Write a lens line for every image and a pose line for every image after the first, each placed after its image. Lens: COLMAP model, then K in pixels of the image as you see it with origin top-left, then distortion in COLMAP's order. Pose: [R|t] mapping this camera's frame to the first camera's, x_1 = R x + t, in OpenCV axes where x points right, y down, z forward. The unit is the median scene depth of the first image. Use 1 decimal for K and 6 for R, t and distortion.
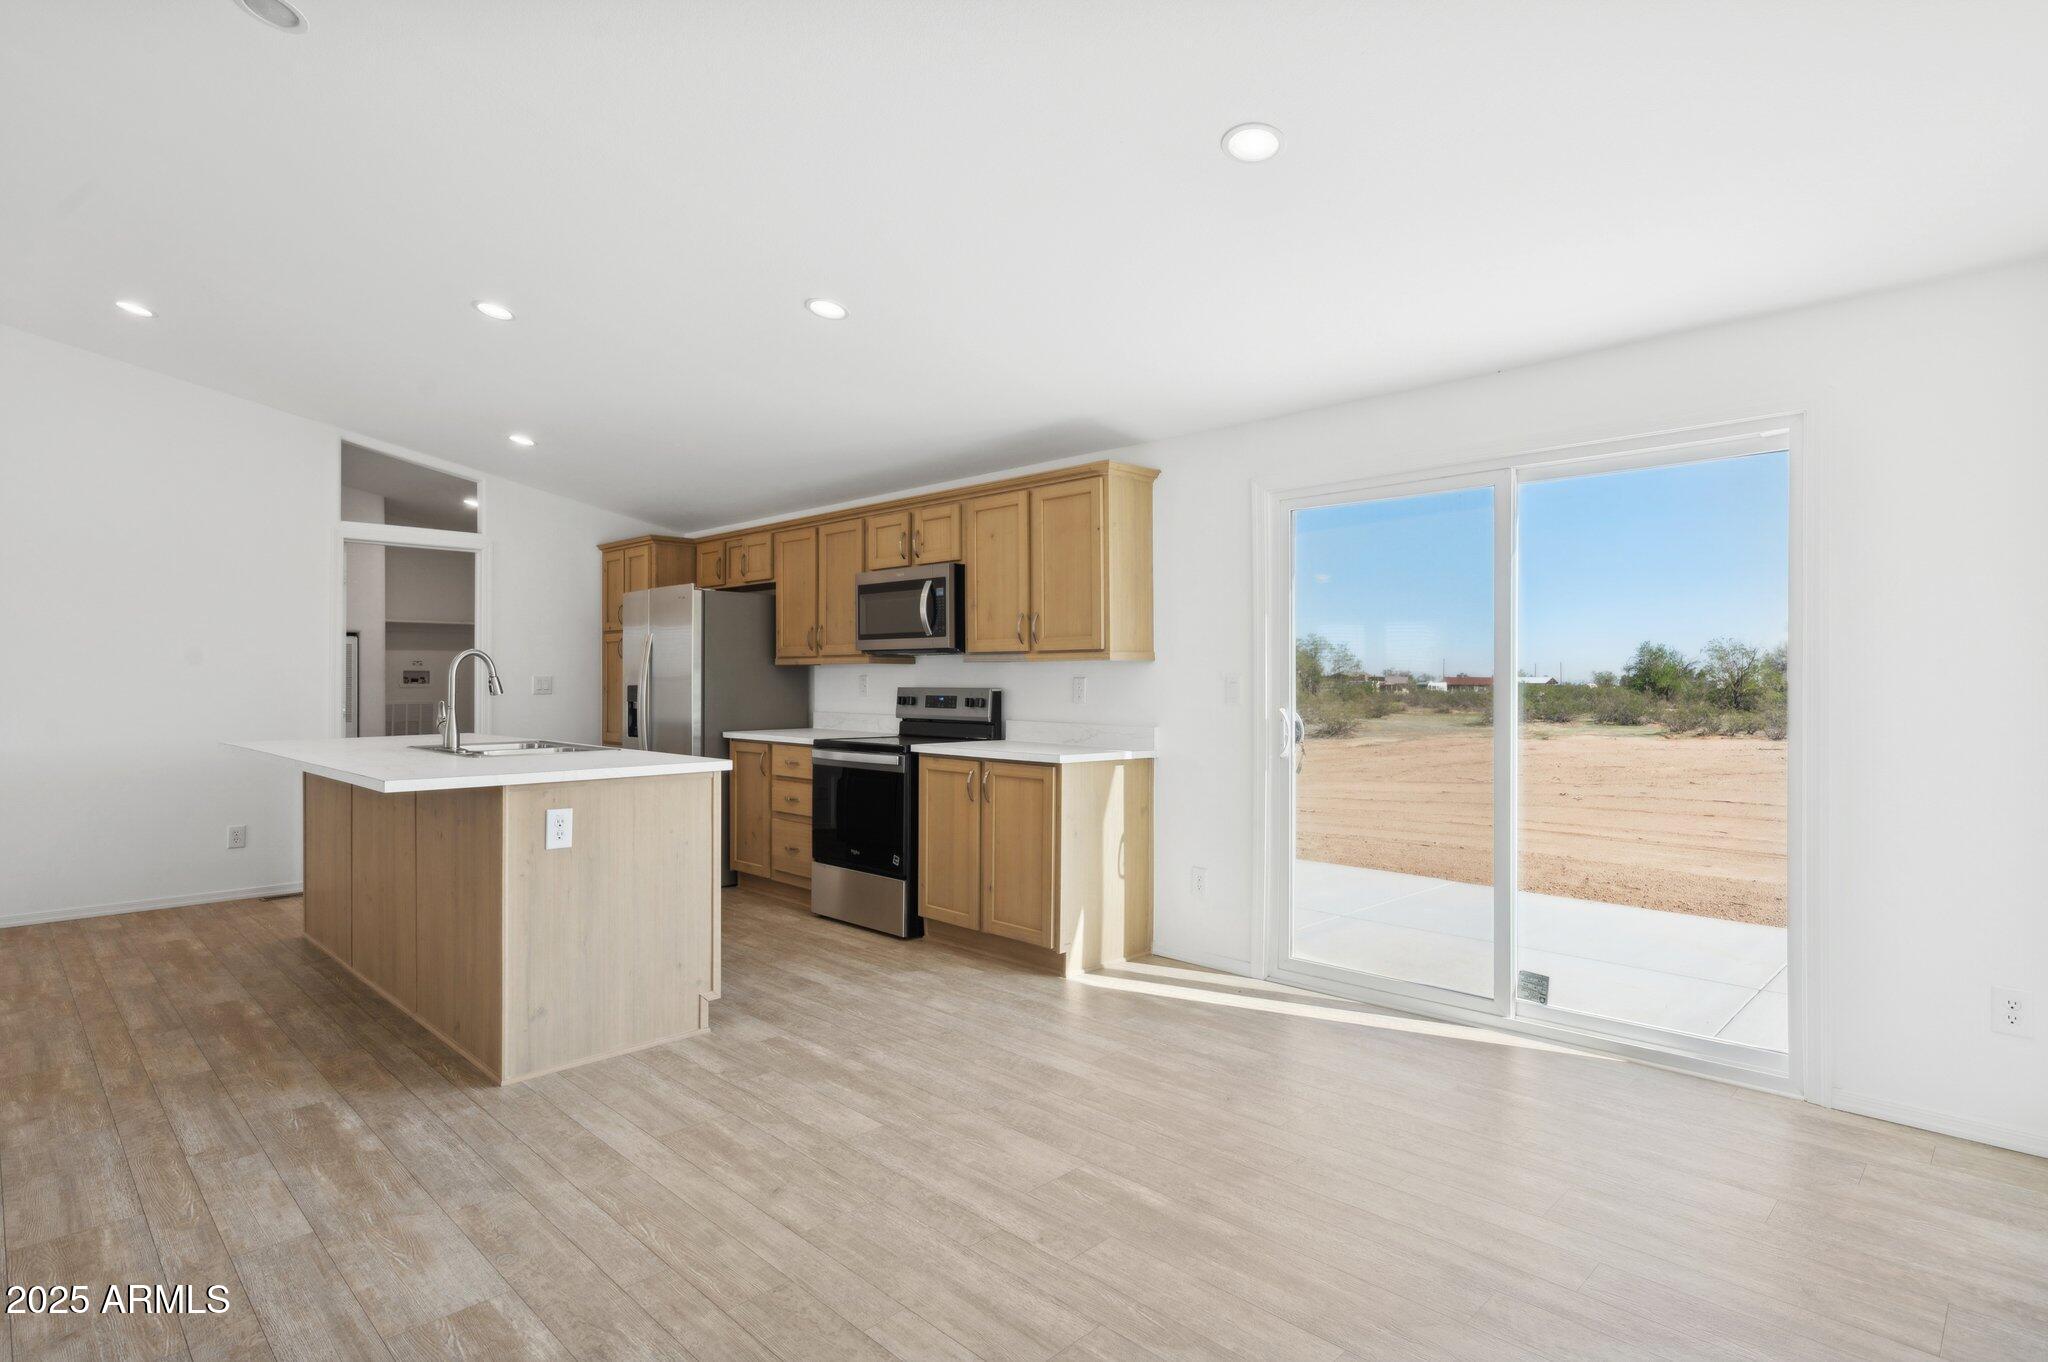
lens RADIAL K [[1021.8, 0, 976.0], [0, 1021.8, 677.3], [0, 0, 1]] dist [0.002232, 0.000136]
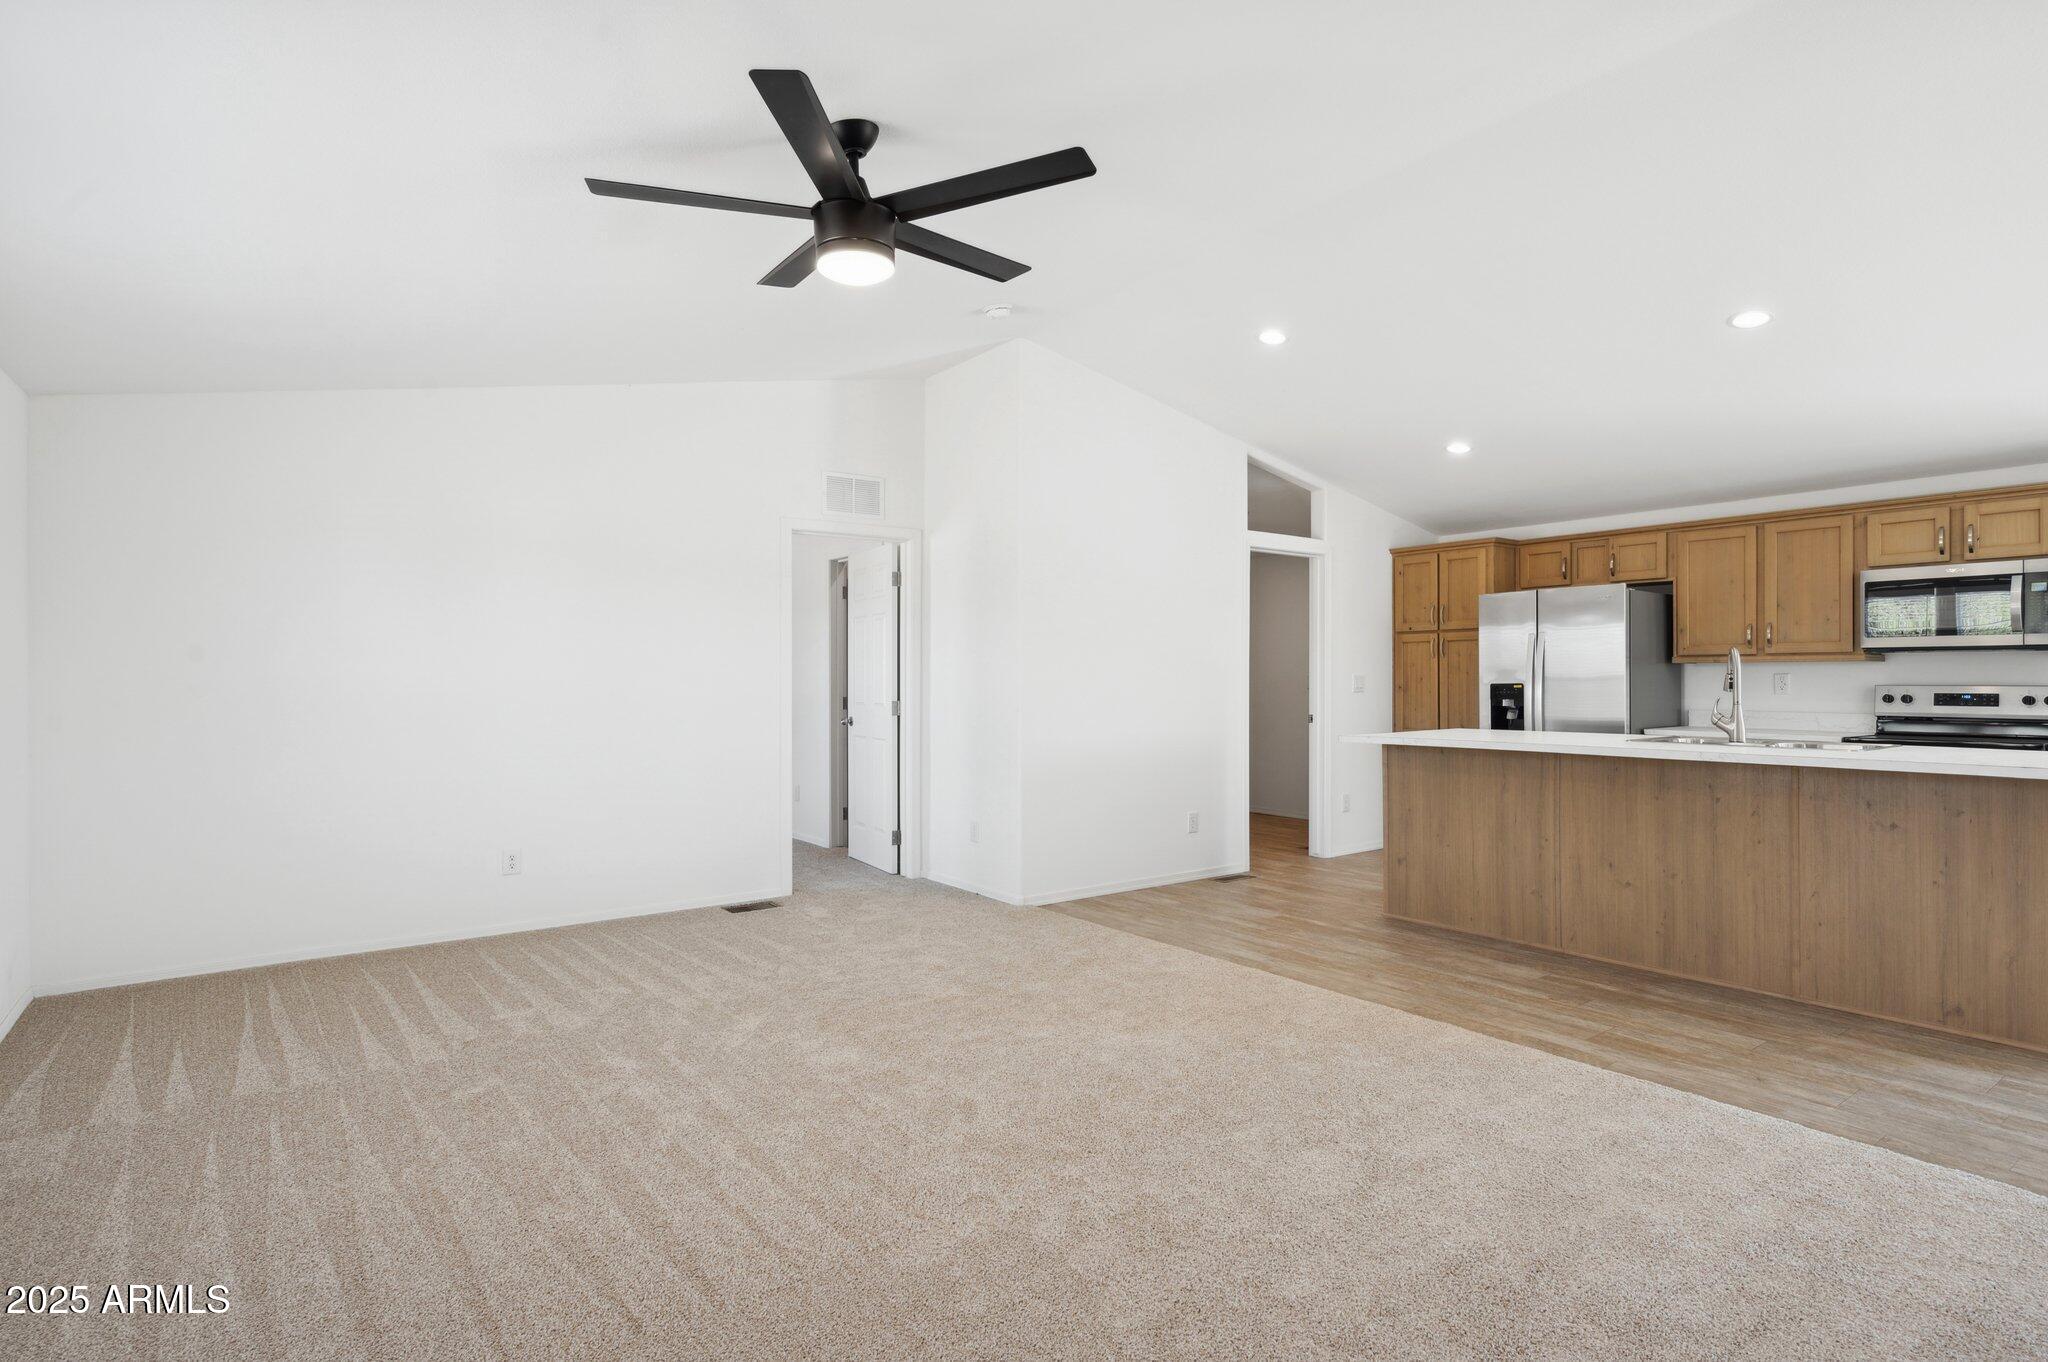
lens RADIAL K [[998.3, 0, 1024.0], [0, 998.3, 681.0], [0, 0, 1]] dist [0.002690, -0.000141]
pose [[0.989694, 0.000524, -0.143195, -0.821743], [-0.000315, 0.999999, 0.001478, 0.005135], [0.143196, -0.001417, 0.989693, -0.082393]]
